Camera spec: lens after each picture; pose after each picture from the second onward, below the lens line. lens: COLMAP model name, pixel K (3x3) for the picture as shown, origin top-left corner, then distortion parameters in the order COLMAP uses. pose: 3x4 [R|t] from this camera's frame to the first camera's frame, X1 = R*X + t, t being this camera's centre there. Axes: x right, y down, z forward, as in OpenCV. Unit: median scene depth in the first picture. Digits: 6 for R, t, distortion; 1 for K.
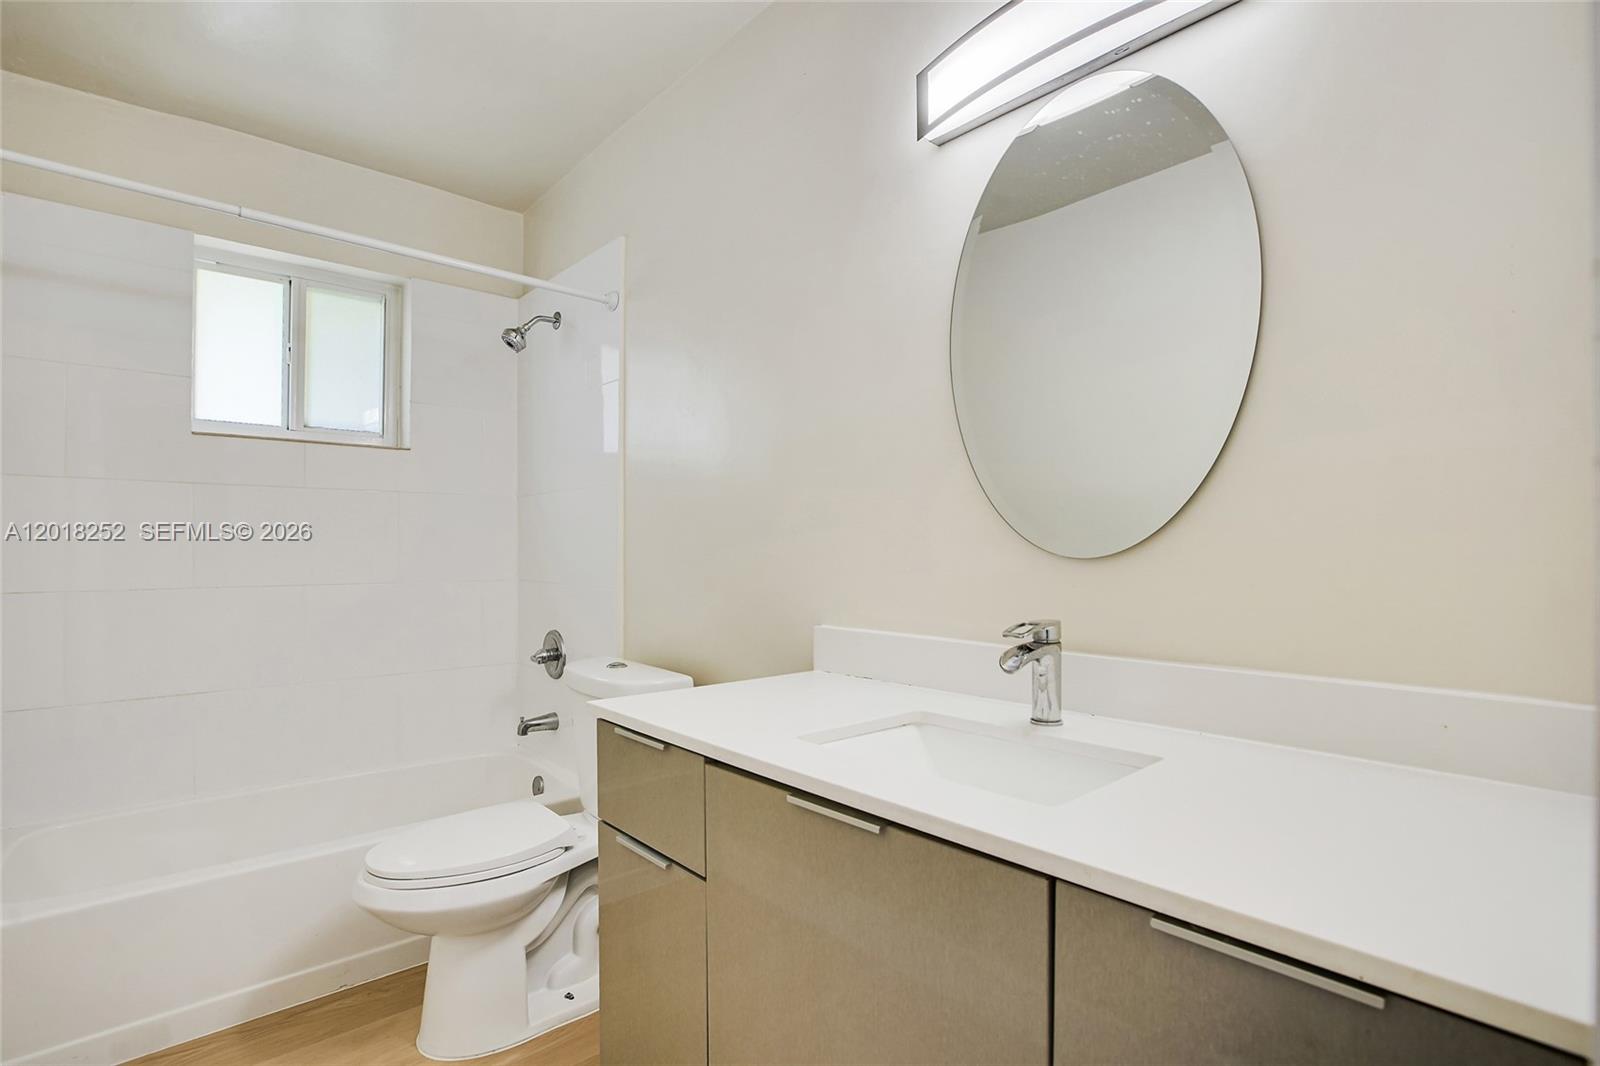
lens RADIAL K [[748.0, 0, 780.3], [0, 748.0, 548.9], [0, 0, 1]] dist [-0.024233, 0.000880]
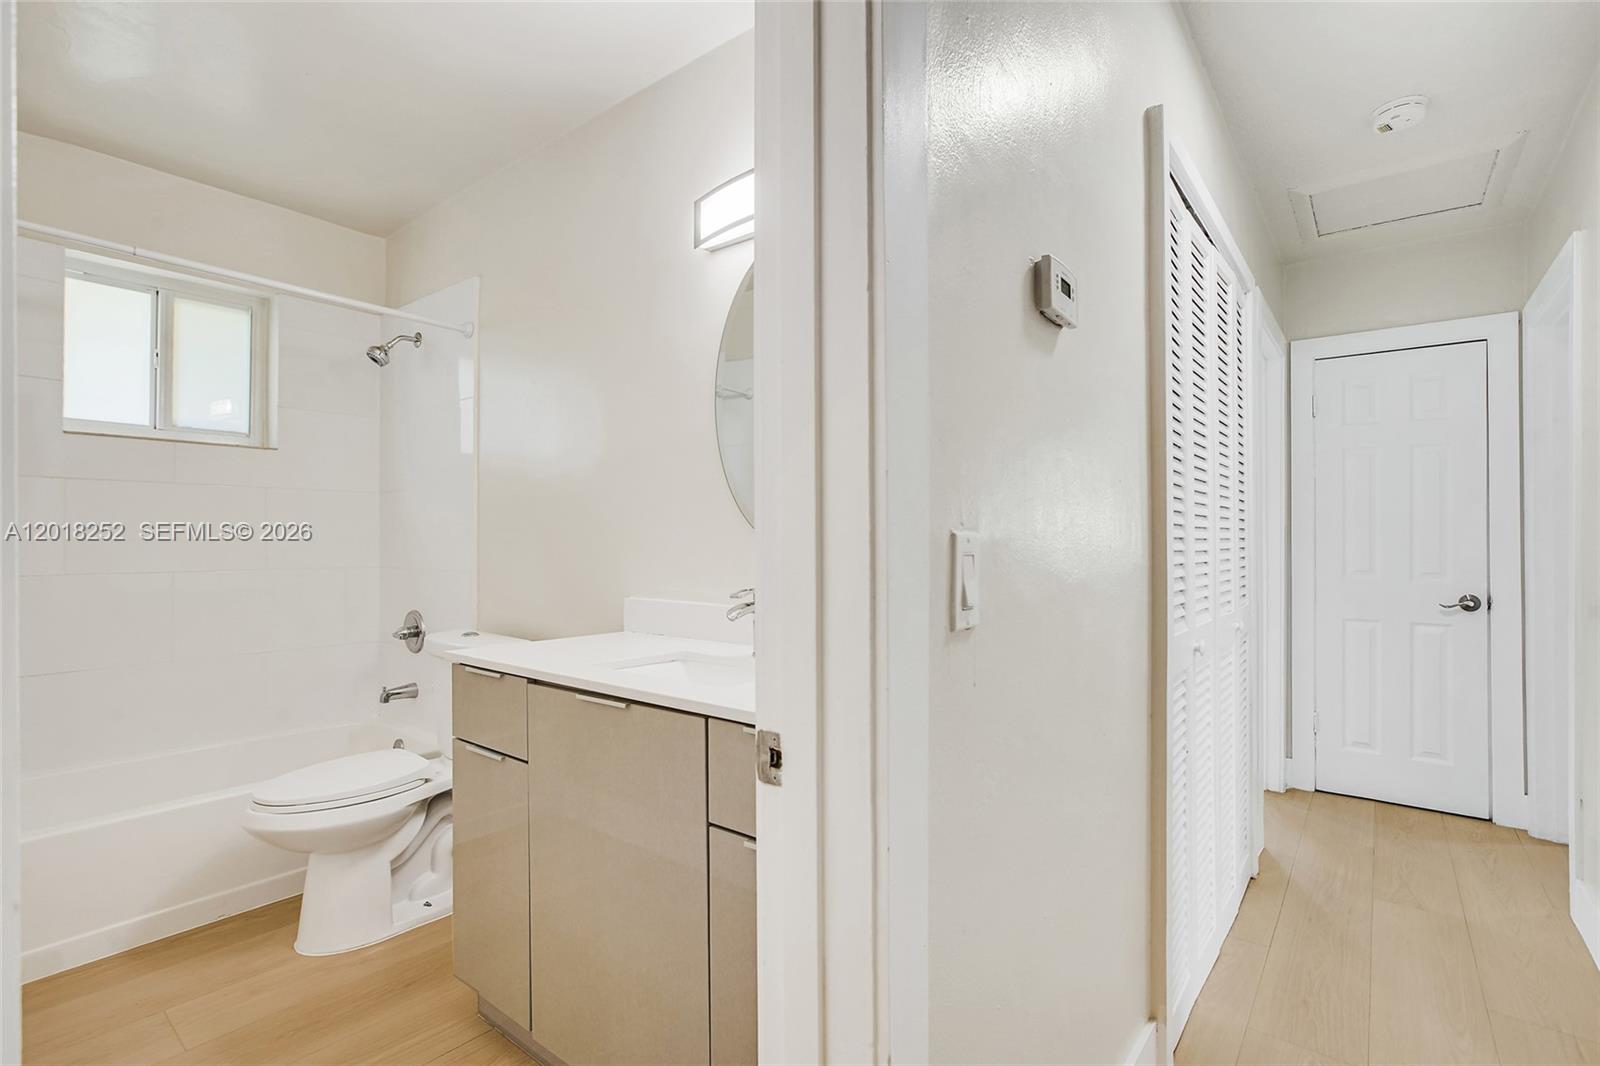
lens RADIAL K [[754.5, 0, 774.1], [0, 754.5, 540.4], [0, 0, 1]] dist [-0.002717, -0.011138]
pose [[0.987493, 0.003934, 0.157616, 0.078397], [-0.003952, 0.999992, -0.000200, -0.000593], [-0.157615, -0.000426, 0.987501, -0.303327]]
